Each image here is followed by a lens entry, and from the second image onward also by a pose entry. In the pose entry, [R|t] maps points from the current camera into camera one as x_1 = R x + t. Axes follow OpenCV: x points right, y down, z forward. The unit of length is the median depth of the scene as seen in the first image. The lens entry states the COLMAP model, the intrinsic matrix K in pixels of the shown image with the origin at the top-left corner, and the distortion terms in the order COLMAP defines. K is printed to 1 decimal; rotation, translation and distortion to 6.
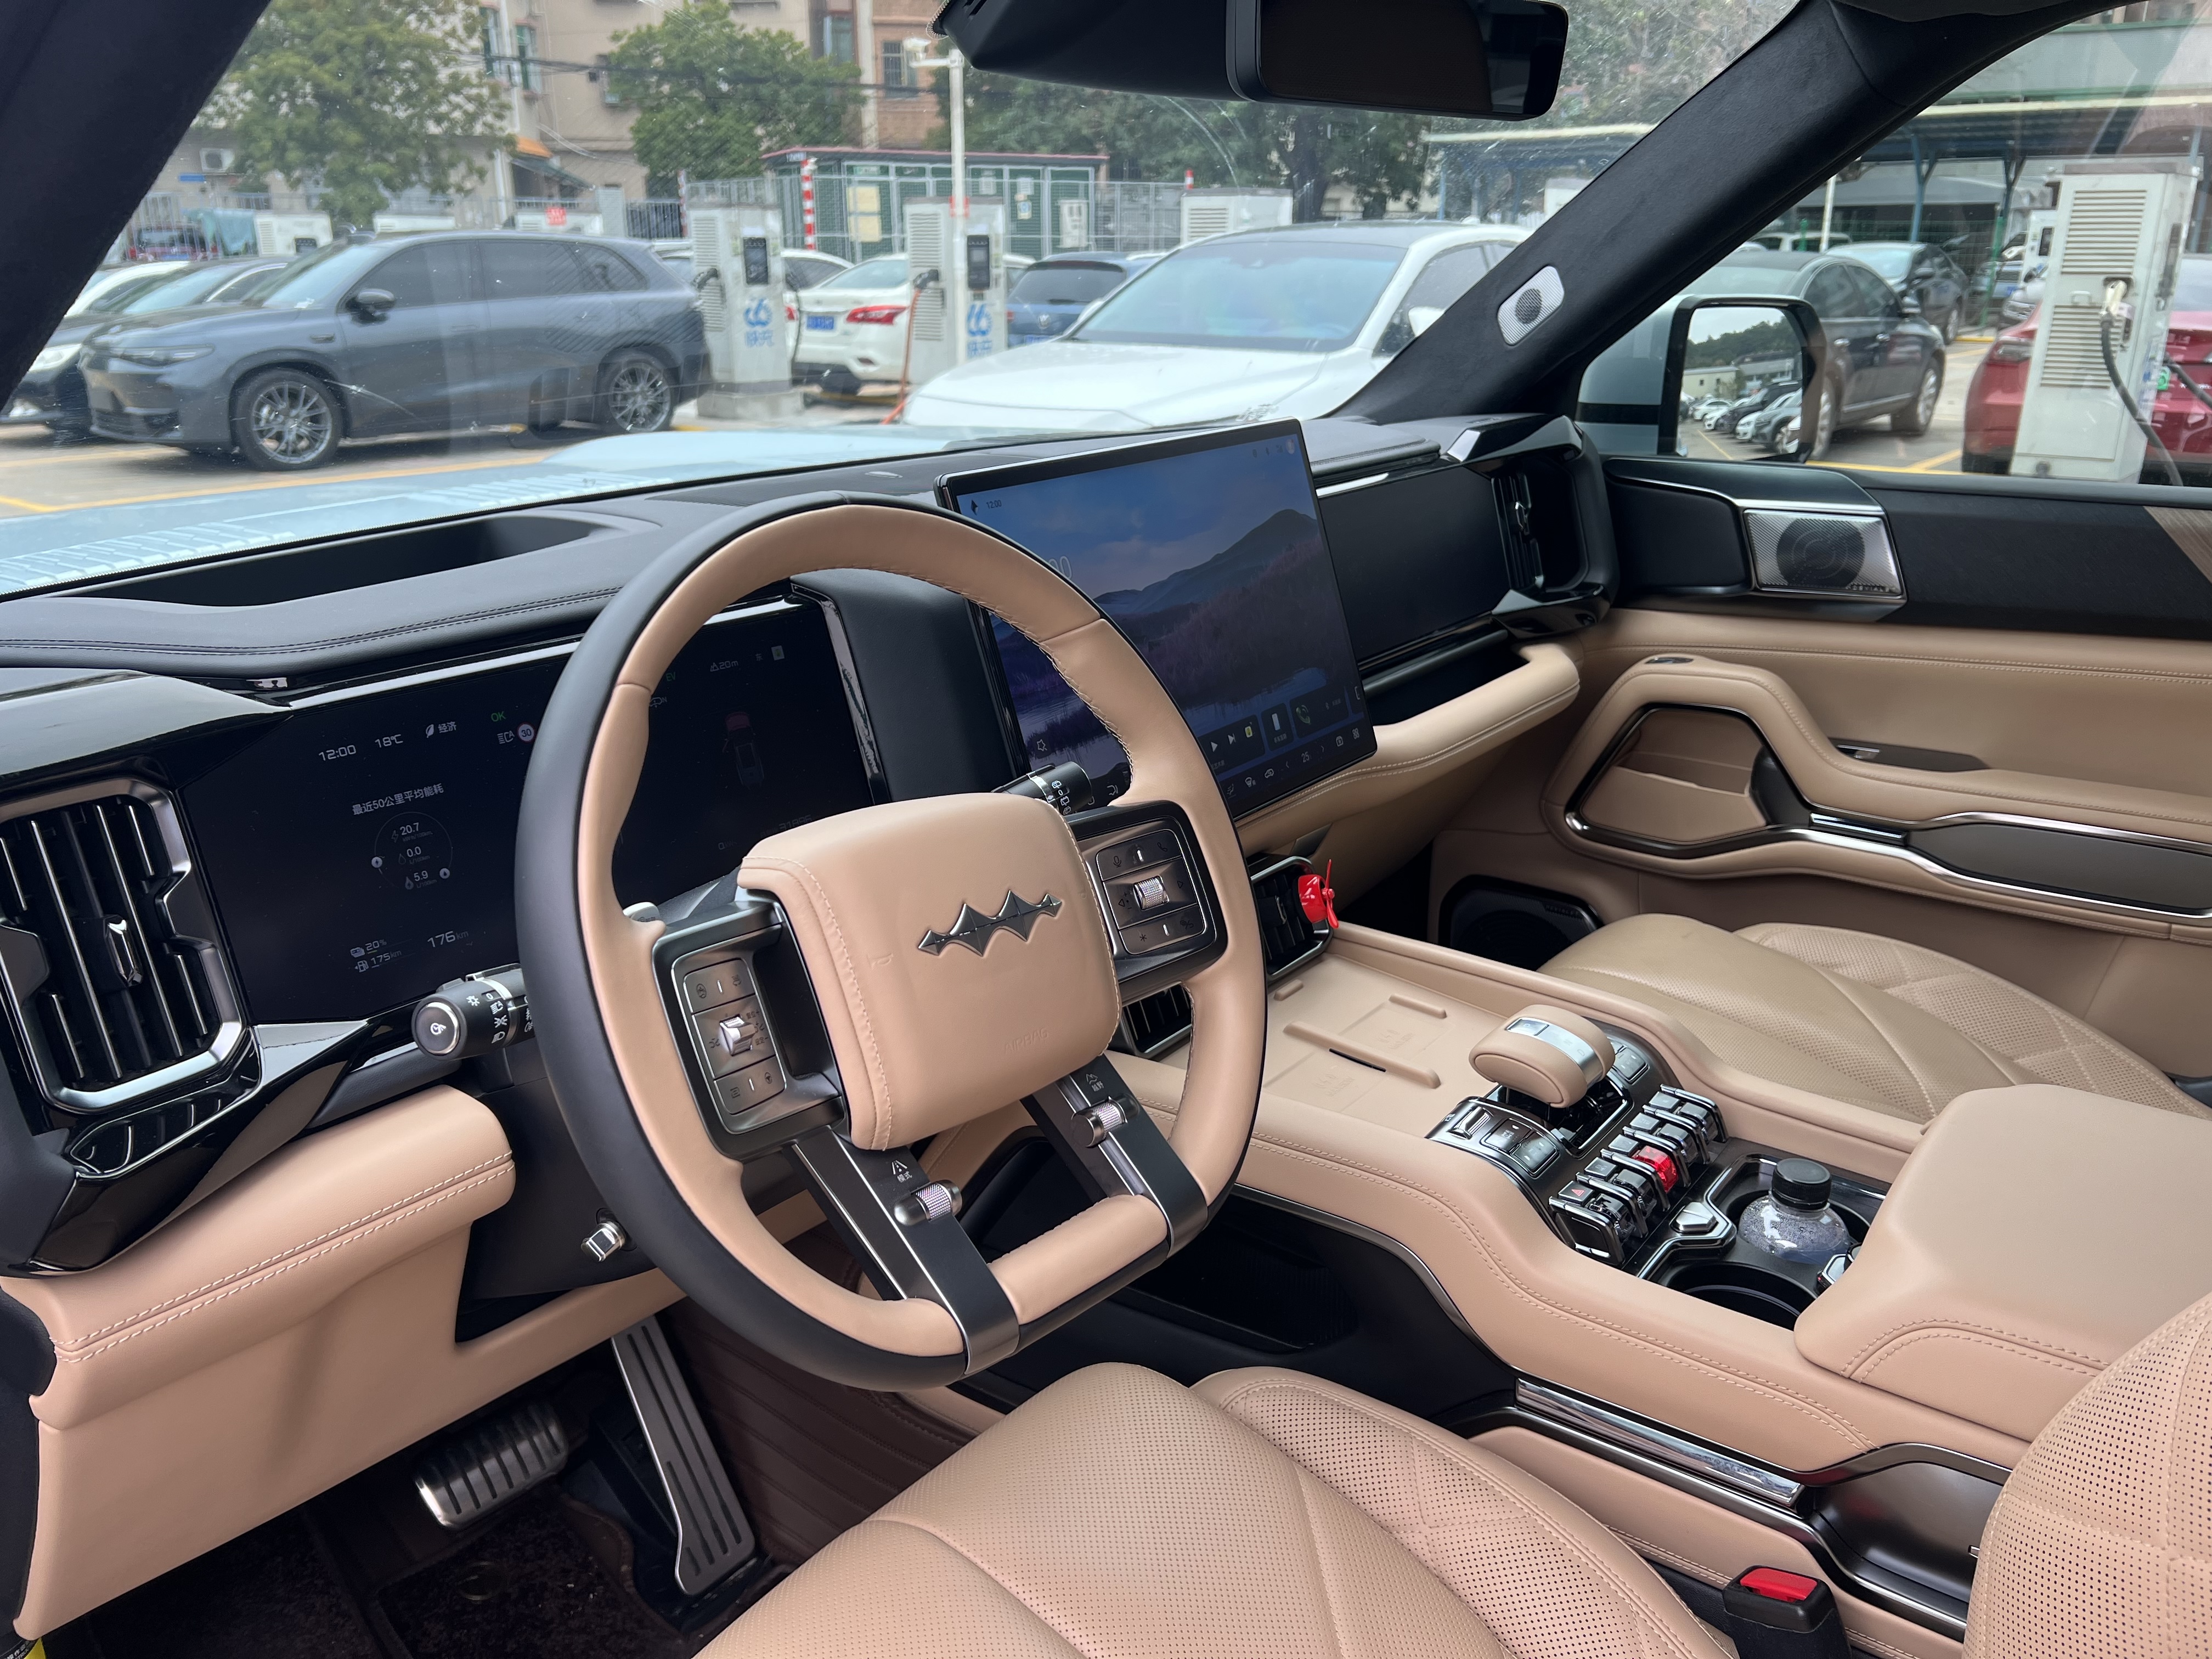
lens RADIAL K [[1679.0, 0, 1097.0], [0, 1679.0, 830.8], [0, 0, 1]] dist [0.036172, -0.037404]
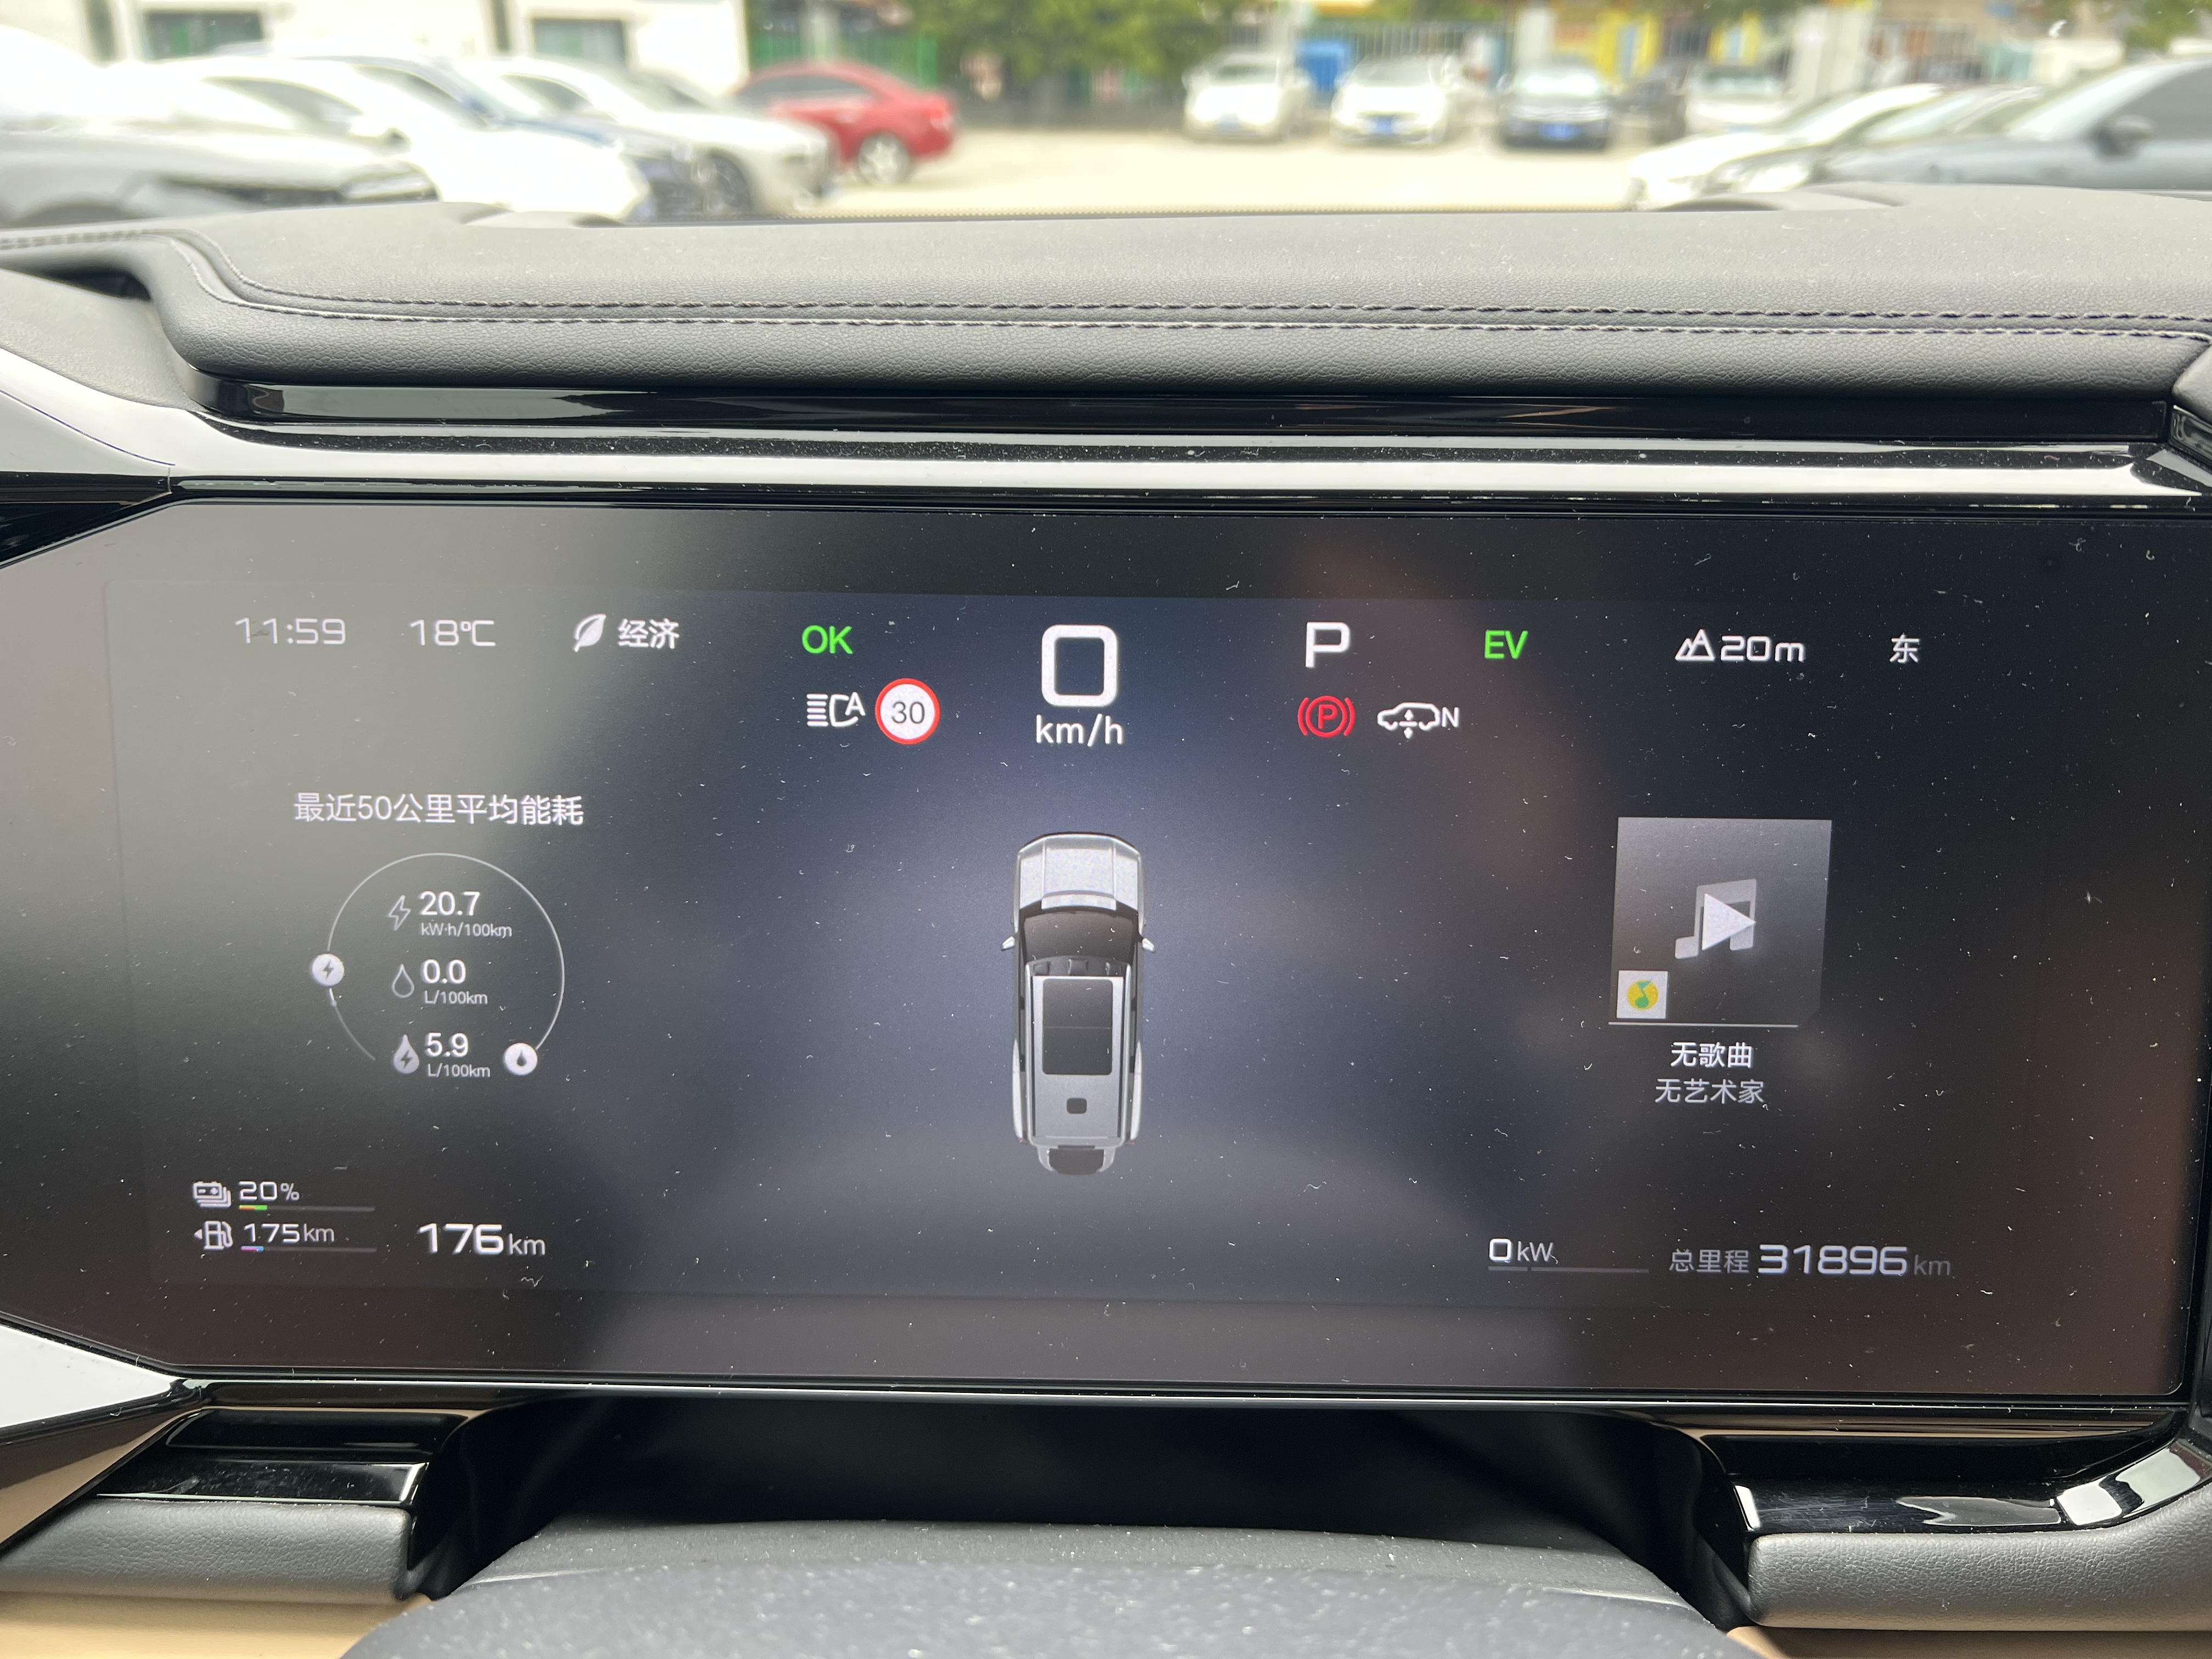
lens RADIAL K [[1708.1, 0, 1147.2], [0, 1708.1, 831.5], [0, 0, 1]] dist [-0.009819, -0.007430]
pose [[0.625652, 0.321580, -0.710736, -0.040680], [-0.265600, 0.944460, 0.193527, -0.054000], [0.733496, 0.067691, 0.676315, 0.406767]]
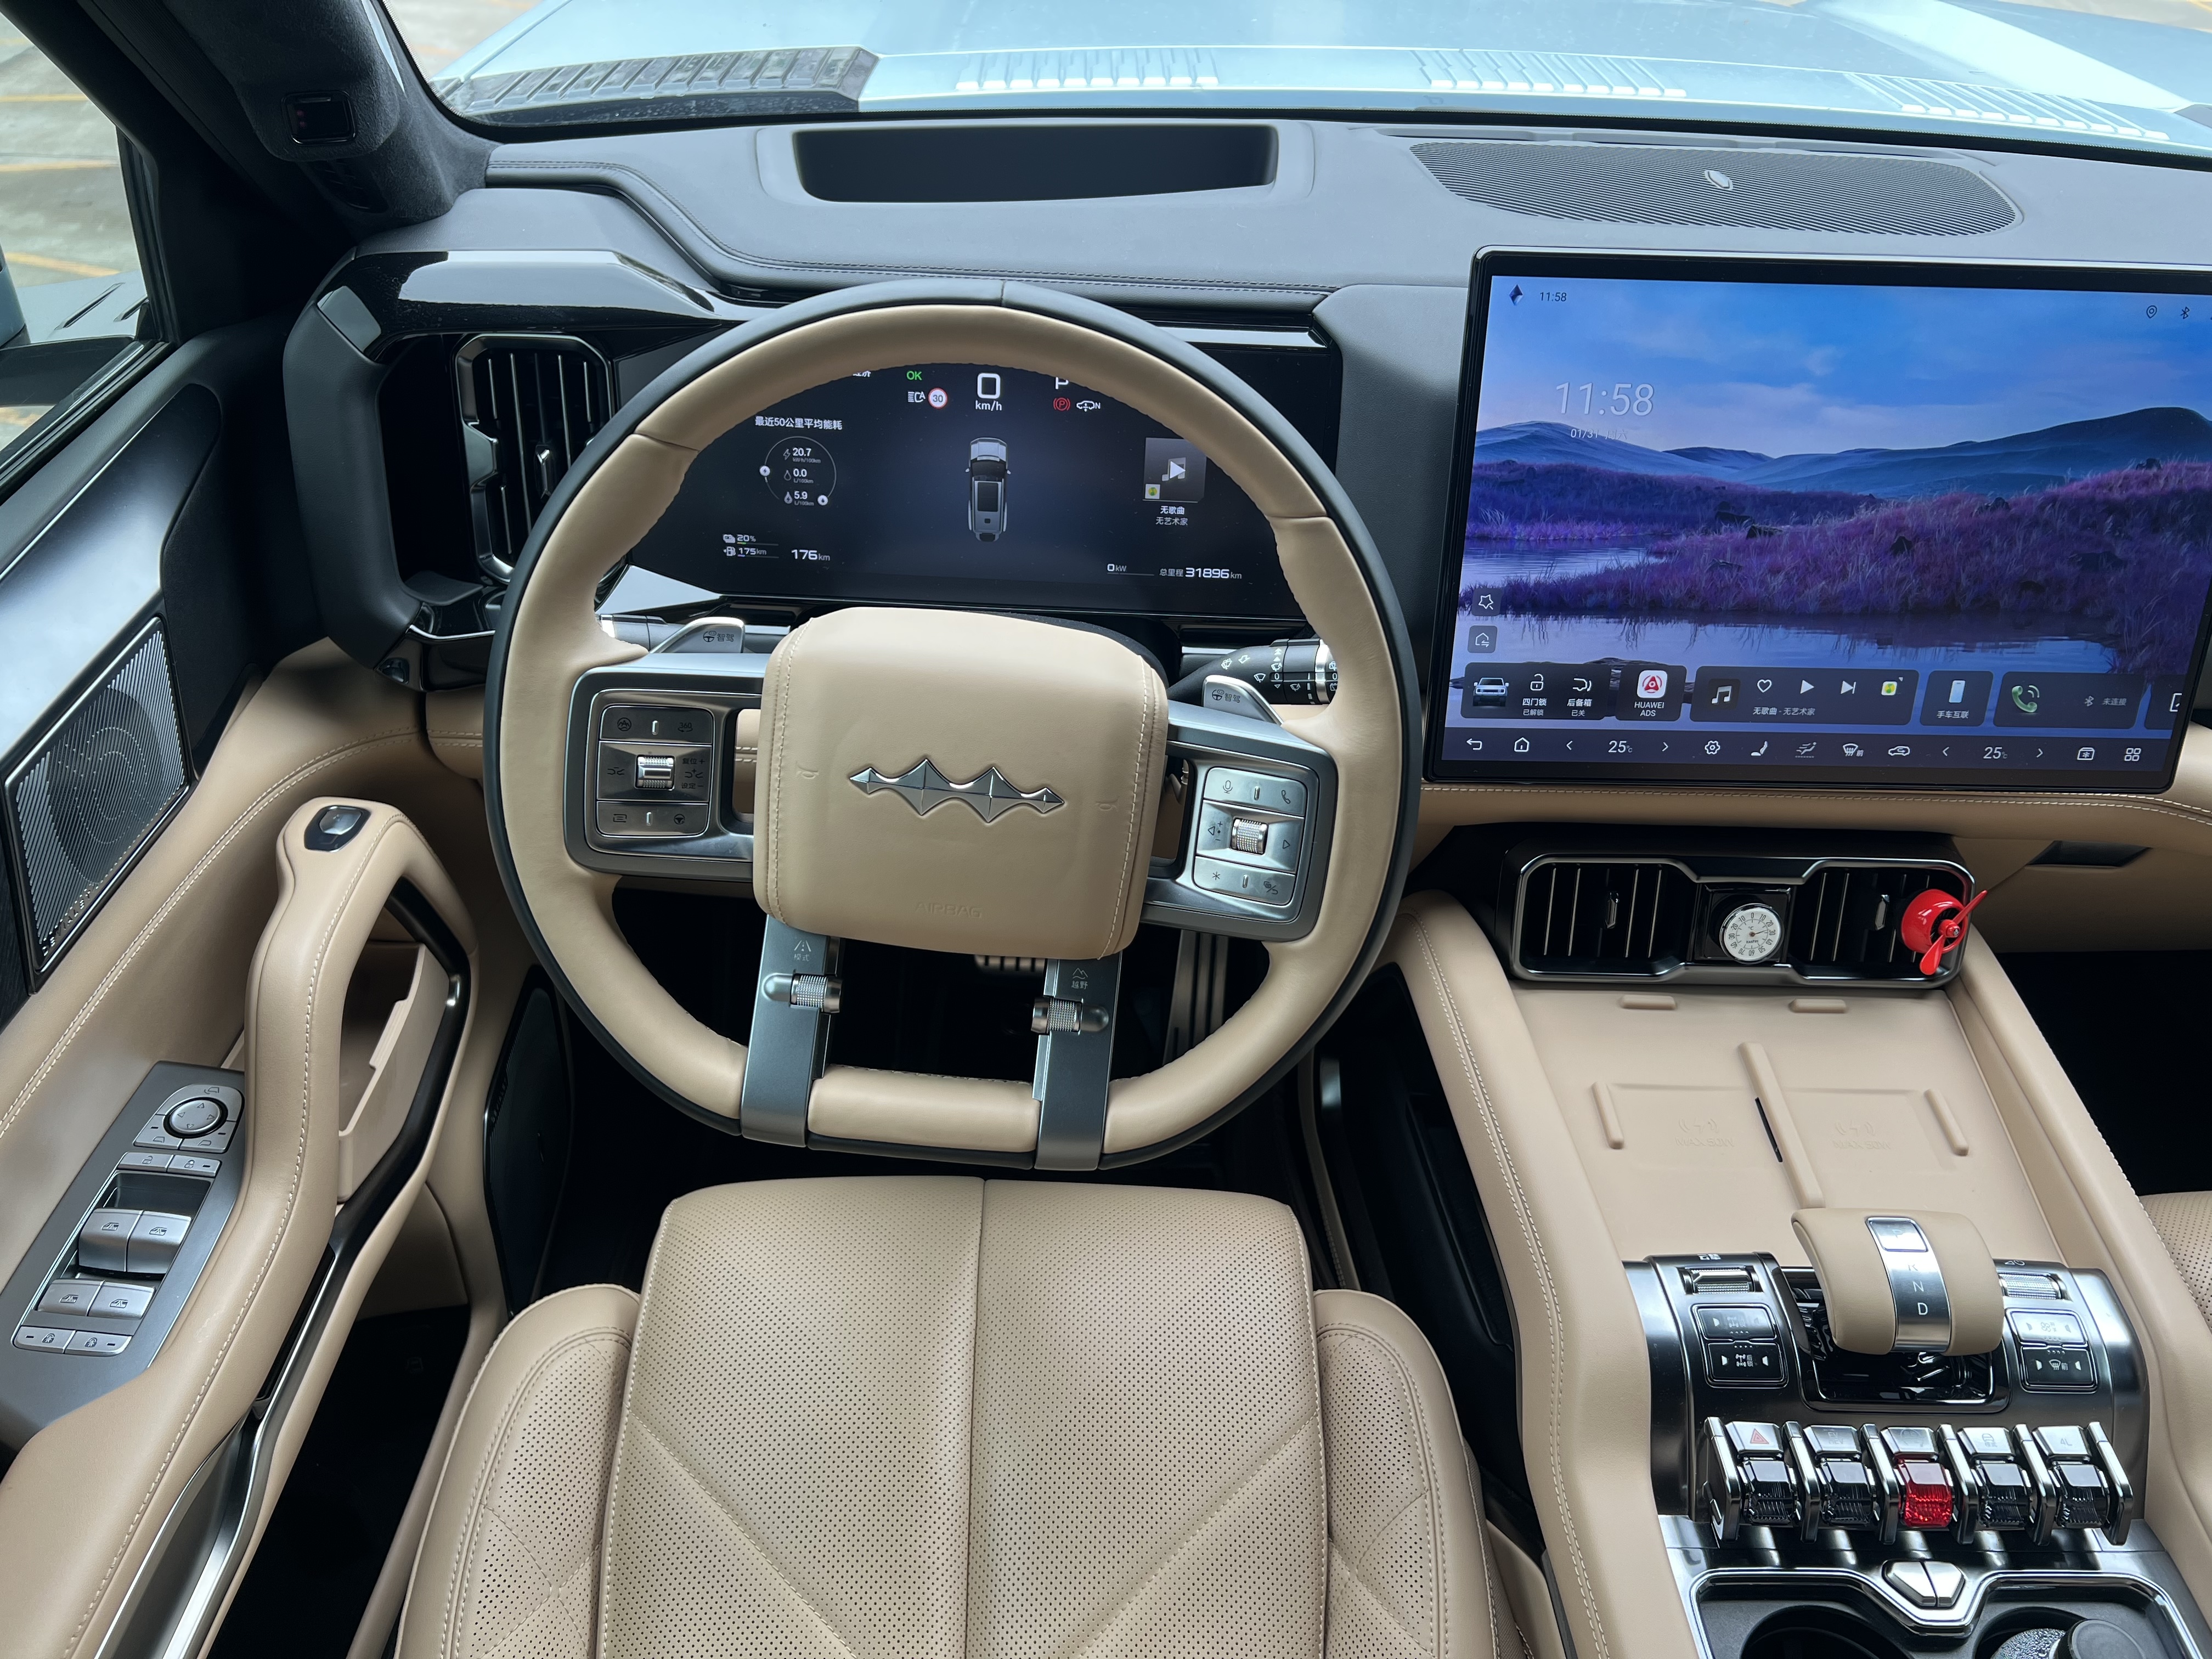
lens RADIAL K [[1676.2, 0, 1128.4], [0, 1676.2, 855.1], [0, 0, 1]] dist [0.046172, -0.062486]
pose [[0.623837, 0.513555, -0.589143, 0.245612], [-0.298440, 0.853217, 0.427732, -0.147452], [0.722330, -0.091011, 0.685533, 0.169730]]
